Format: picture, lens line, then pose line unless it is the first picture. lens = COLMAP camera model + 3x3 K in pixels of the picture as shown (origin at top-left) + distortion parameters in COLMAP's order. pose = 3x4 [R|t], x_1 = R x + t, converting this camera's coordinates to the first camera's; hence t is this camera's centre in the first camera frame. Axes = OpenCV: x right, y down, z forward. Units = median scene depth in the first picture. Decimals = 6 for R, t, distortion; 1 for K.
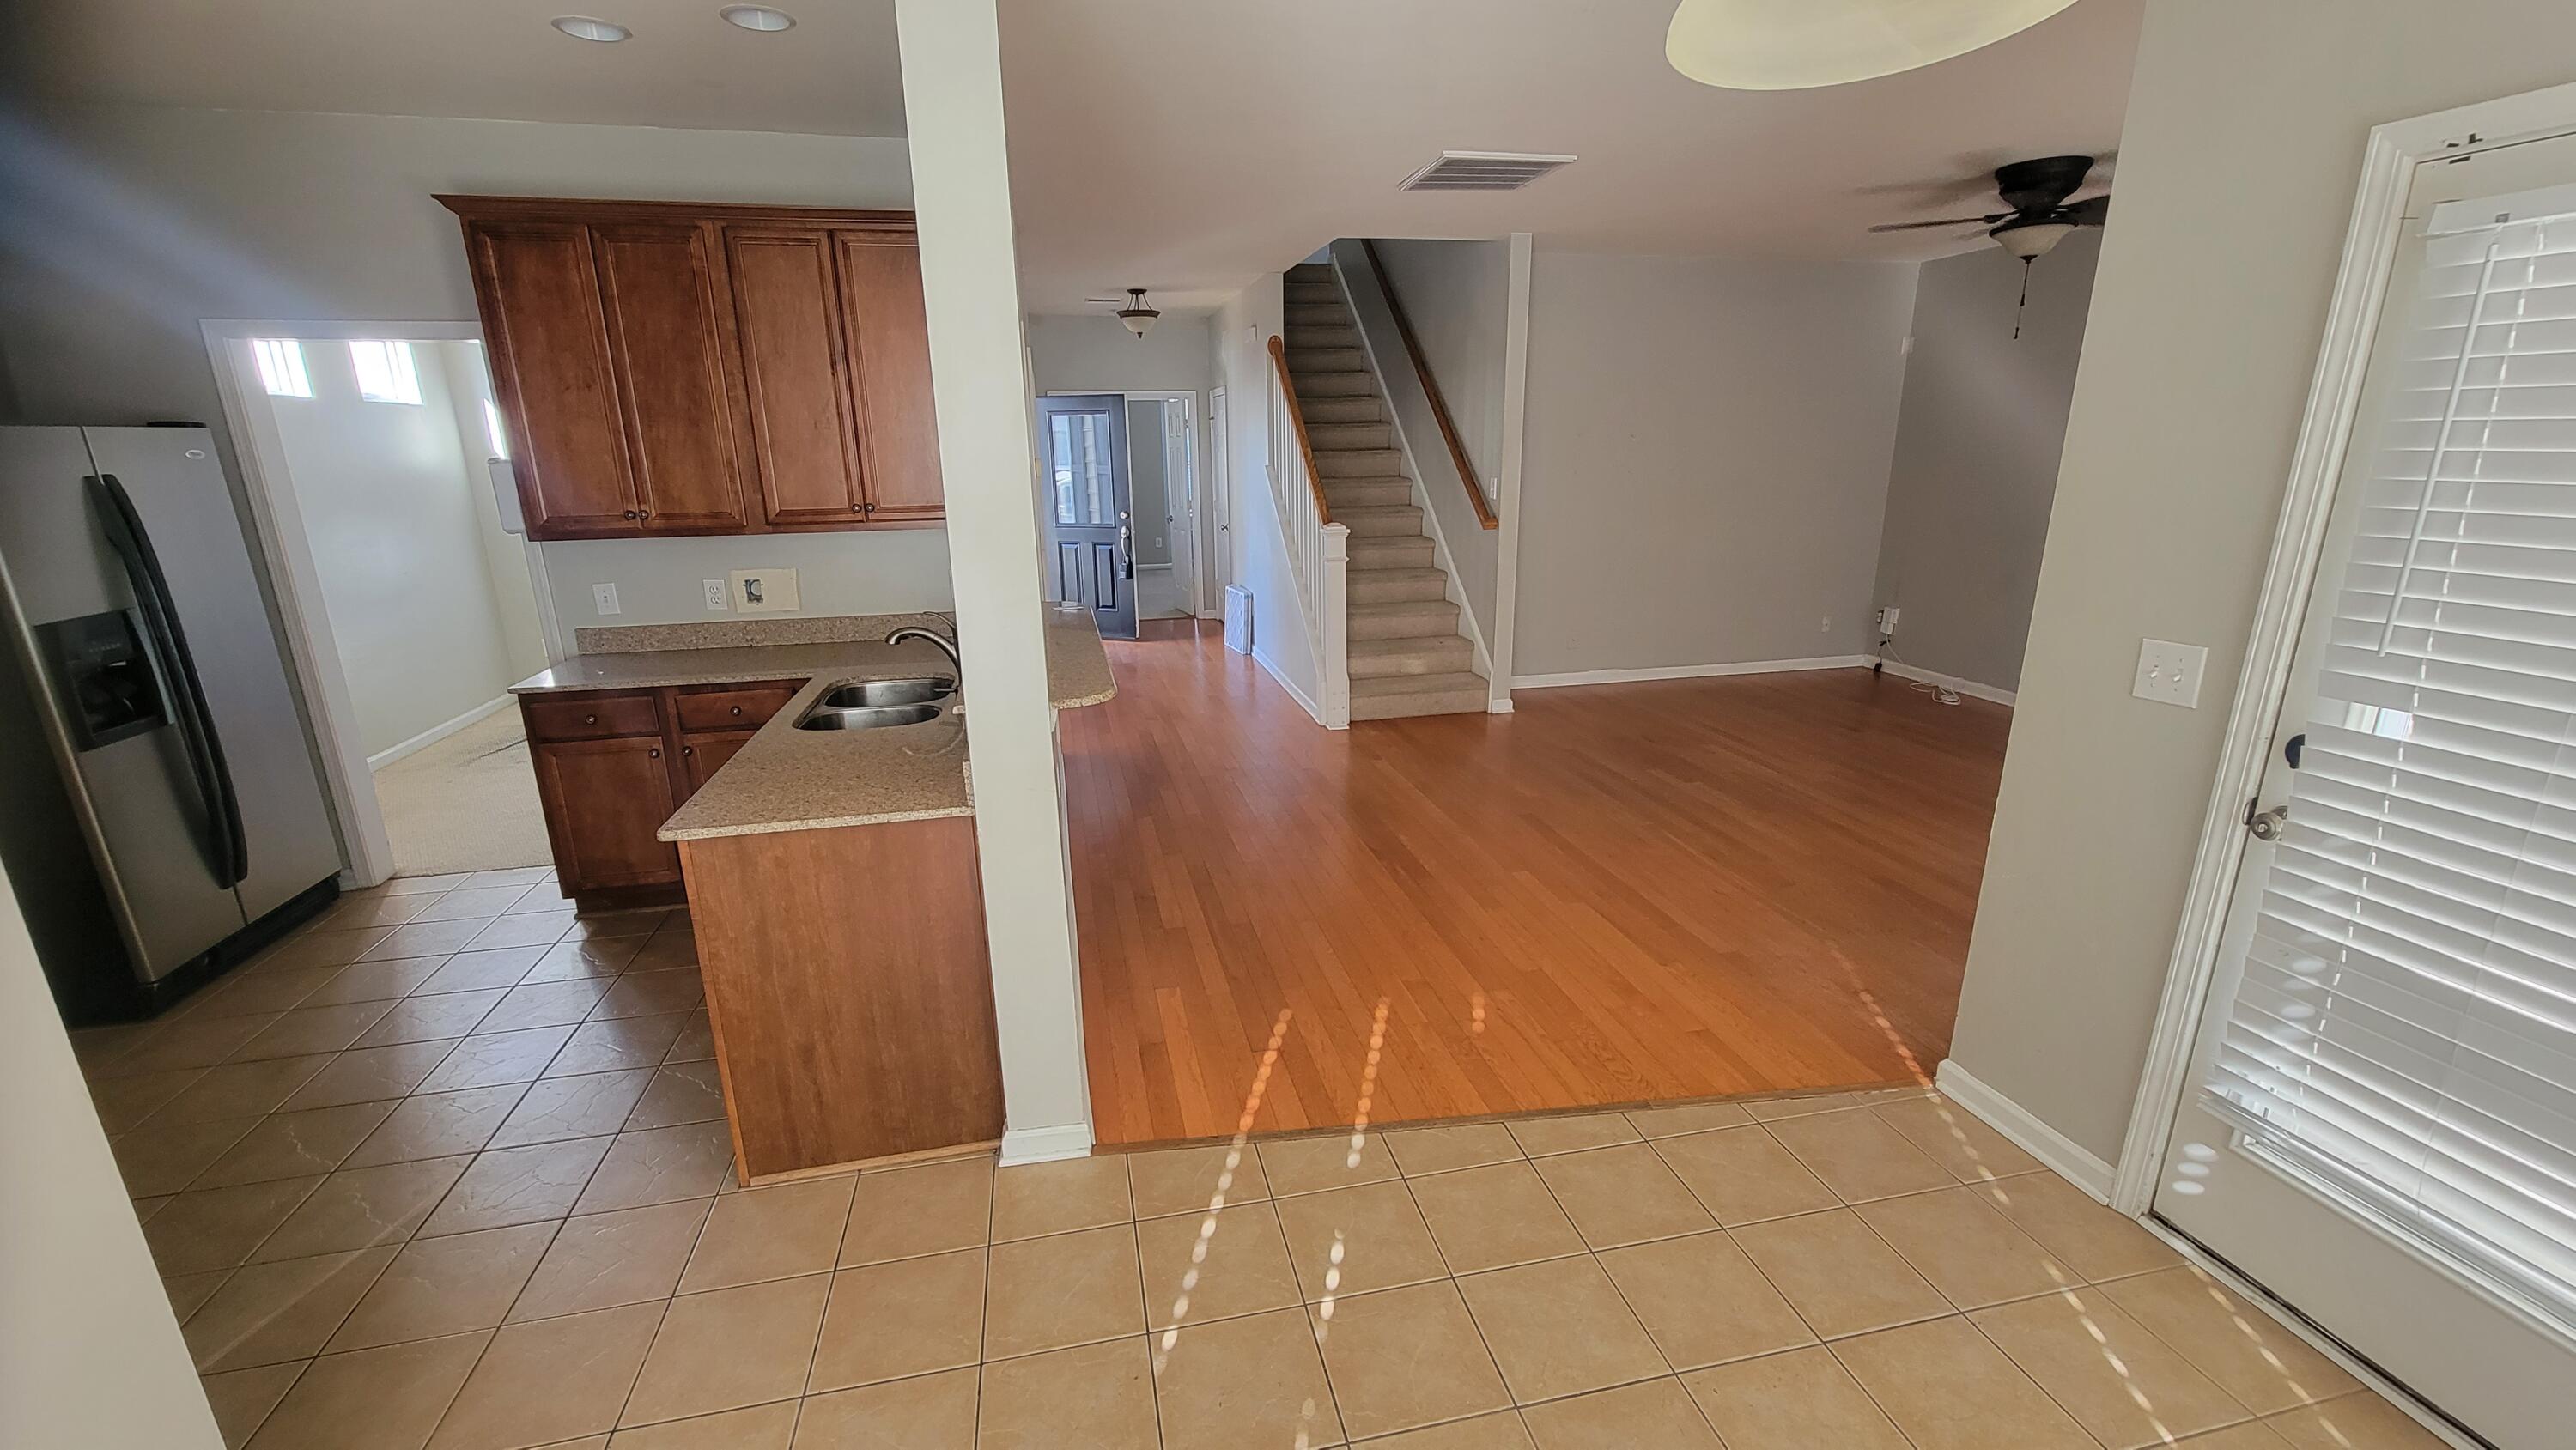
lens RADIAL K [[1067.3, 0, 1288.0], [0, 1067.3, 725.0], [0, 0, 1]] dist [0.001205, 0.000087]
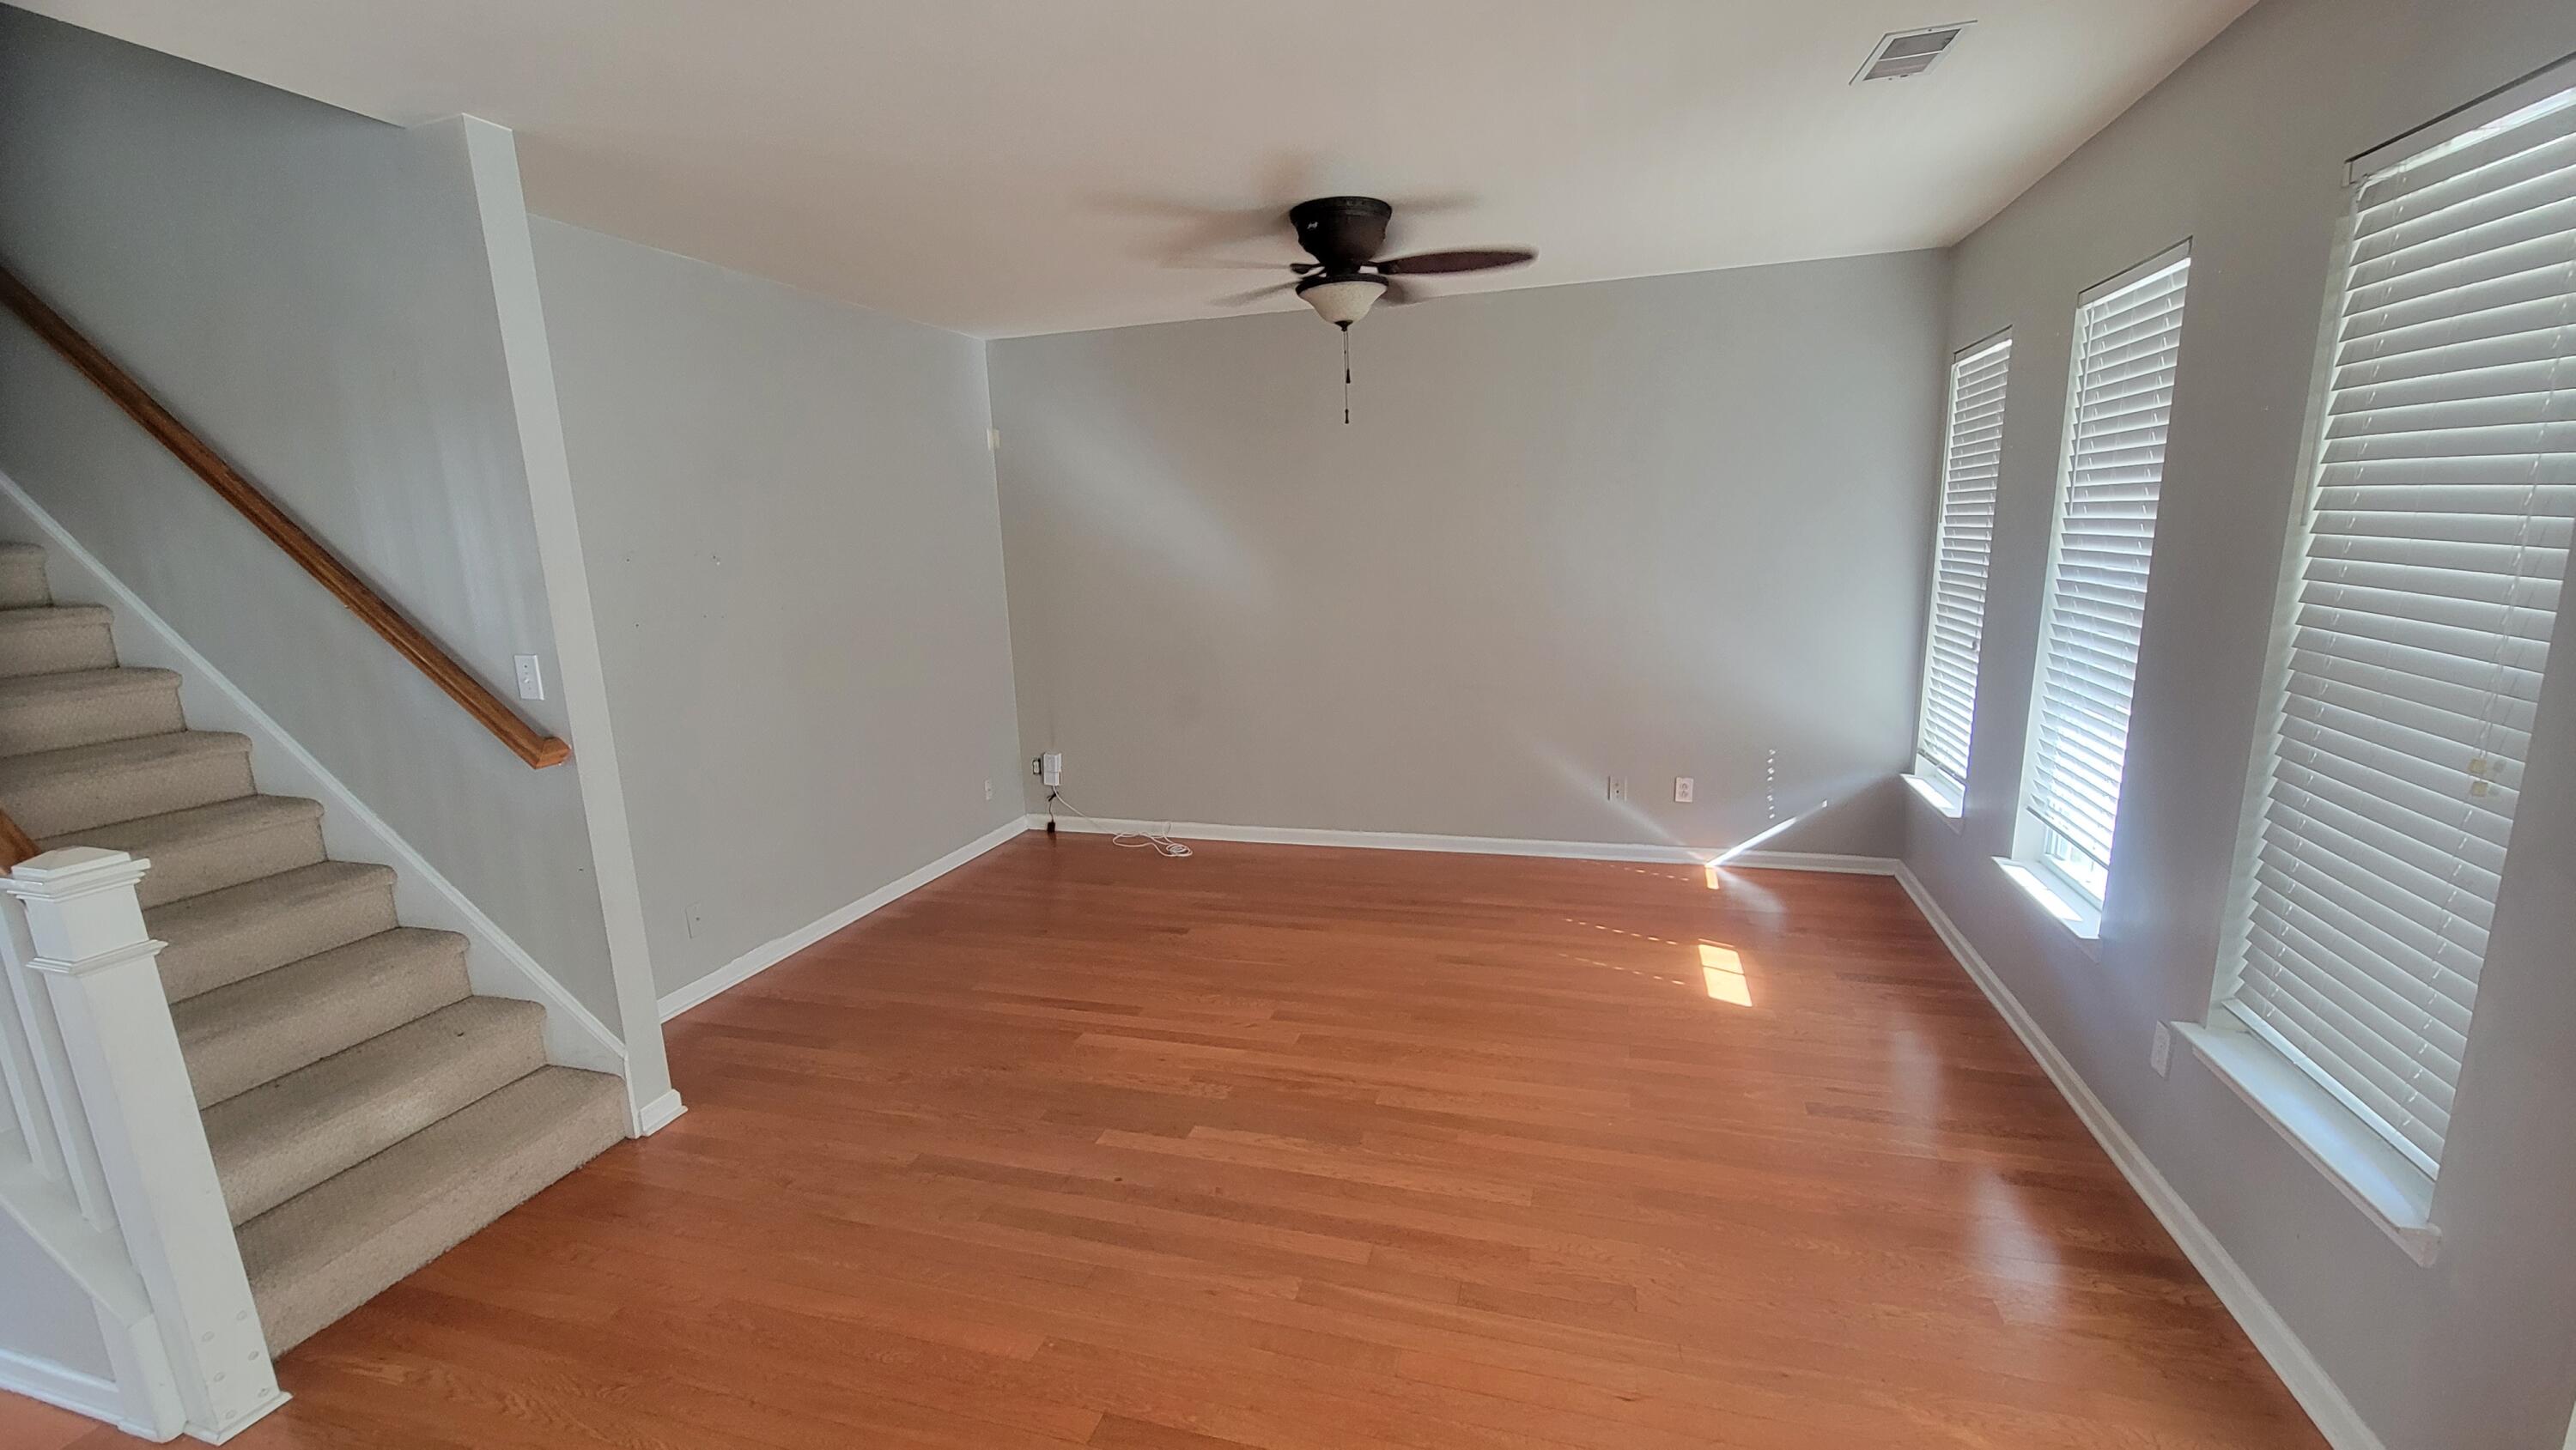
lens RADIAL K [[1067.3, 0, 1288.0], [0, 1067.3, 725.0], [0, 0, 1]] dist [0.001205, 0.000087]
pose [[0.492462, -0.166070, 0.854343, -0.046148], [0.252457, 0.966679, 0.042385, -0.144998], [-0.832915, 0.194812, 0.517978, 0.512987]]
